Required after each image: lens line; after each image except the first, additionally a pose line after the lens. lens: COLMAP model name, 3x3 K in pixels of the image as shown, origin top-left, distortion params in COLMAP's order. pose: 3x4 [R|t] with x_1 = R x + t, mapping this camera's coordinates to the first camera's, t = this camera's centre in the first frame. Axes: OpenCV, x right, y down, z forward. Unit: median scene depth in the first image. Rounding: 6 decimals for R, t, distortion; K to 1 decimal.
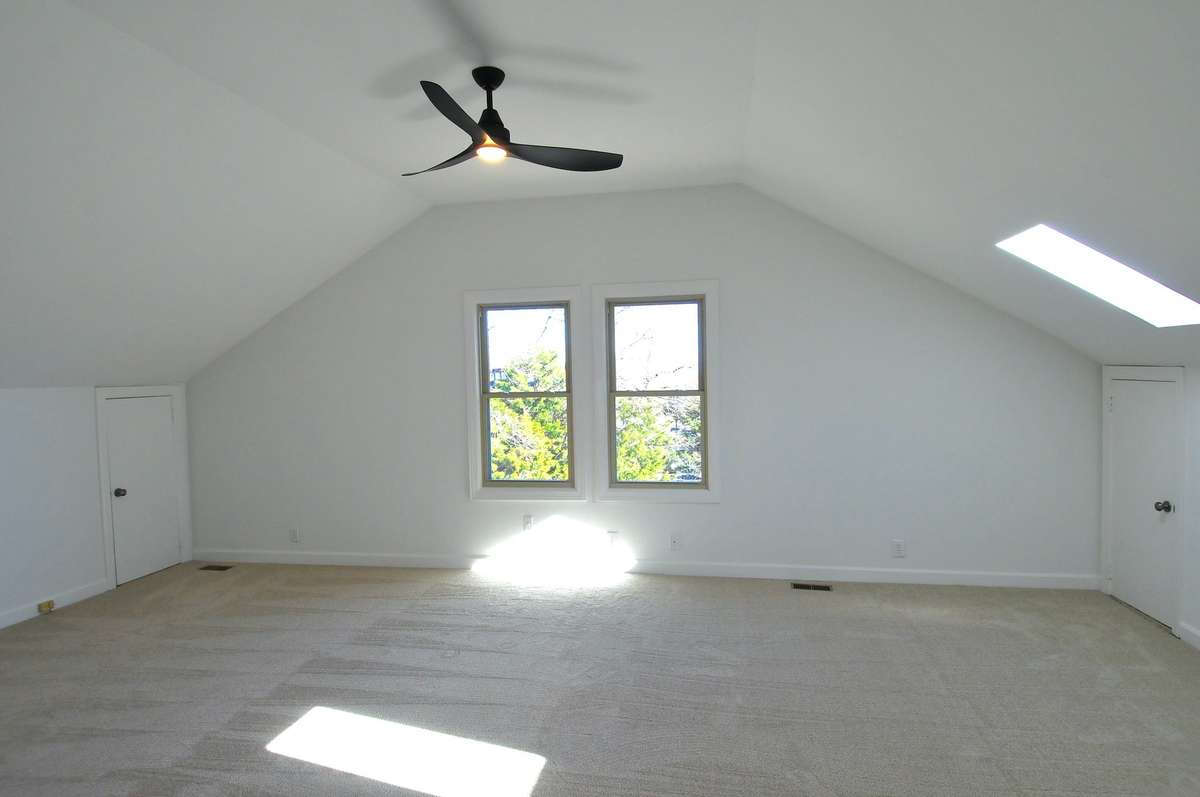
lens RADIAL K [[601.7, 0, 600.6], [0, 601.7, 379.5], [0, 0, 1]] dist [0.000931, -0.012329]
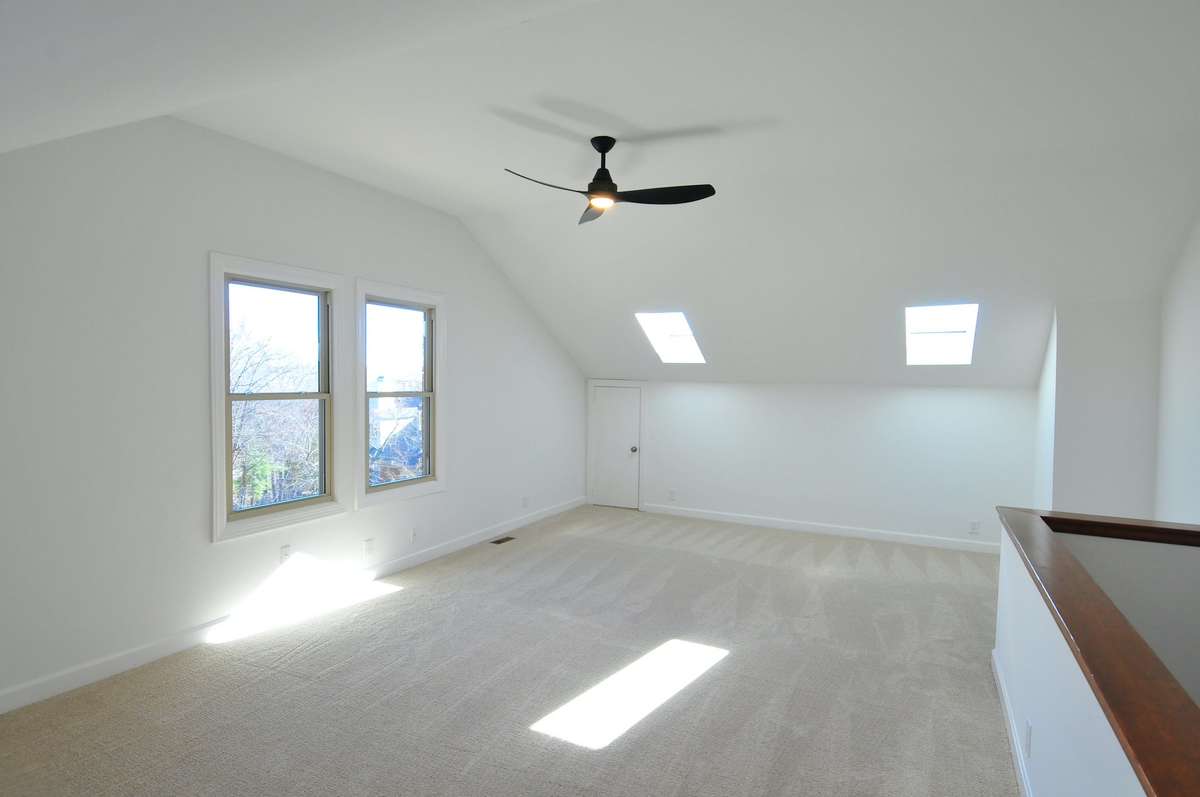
lens RADIAL K [[614.7, 0, 600.0], [0, 614.7, 398.5], [0, 0, 1]] dist [0.001407, -0.026564]
pose [[0.303115, -0.006017, 0.952935, -0.796113], [-0.010916, 0.999893, 0.009785, 0.015462], [-0.952891, -0.013368, 0.303017, 0.354982]]
